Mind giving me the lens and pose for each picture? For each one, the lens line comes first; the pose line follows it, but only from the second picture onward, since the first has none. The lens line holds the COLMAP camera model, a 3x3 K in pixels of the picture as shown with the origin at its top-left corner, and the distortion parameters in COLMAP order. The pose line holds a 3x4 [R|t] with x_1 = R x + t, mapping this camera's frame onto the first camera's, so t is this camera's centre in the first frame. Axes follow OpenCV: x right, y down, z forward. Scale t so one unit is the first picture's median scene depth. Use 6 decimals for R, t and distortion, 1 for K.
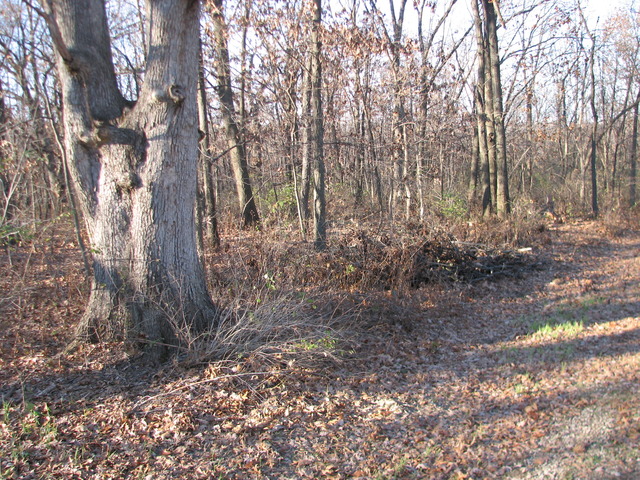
lens RADIAL K [[675.1, 0, 320.0], [0, 675.1, 240.0], [0, 0, 1]] dist [-0.212098, 0.326762]
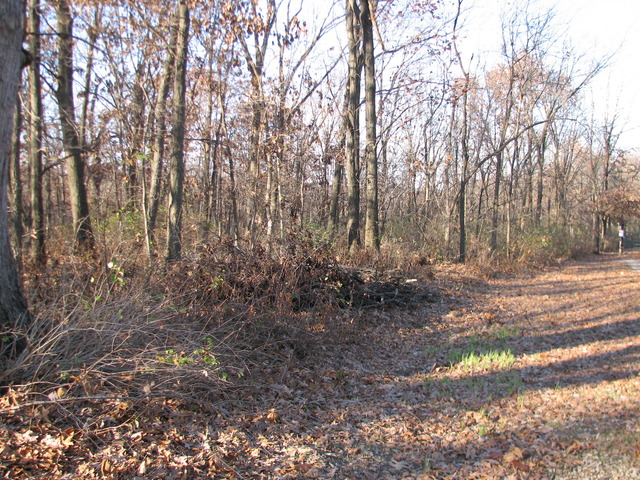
lens RADIAL K [[675.1, 0, 320.0], [0, 675.1, 240.0], [0, 0, 1]] dist [-0.212098, 0.326762]
pose [[0.969581, 0.056584, 0.238141, -0.039526], [-0.035851, 0.995250, -0.090513, 0.090367], [-0.242132, 0.079222, 0.967004, 0.331463]]
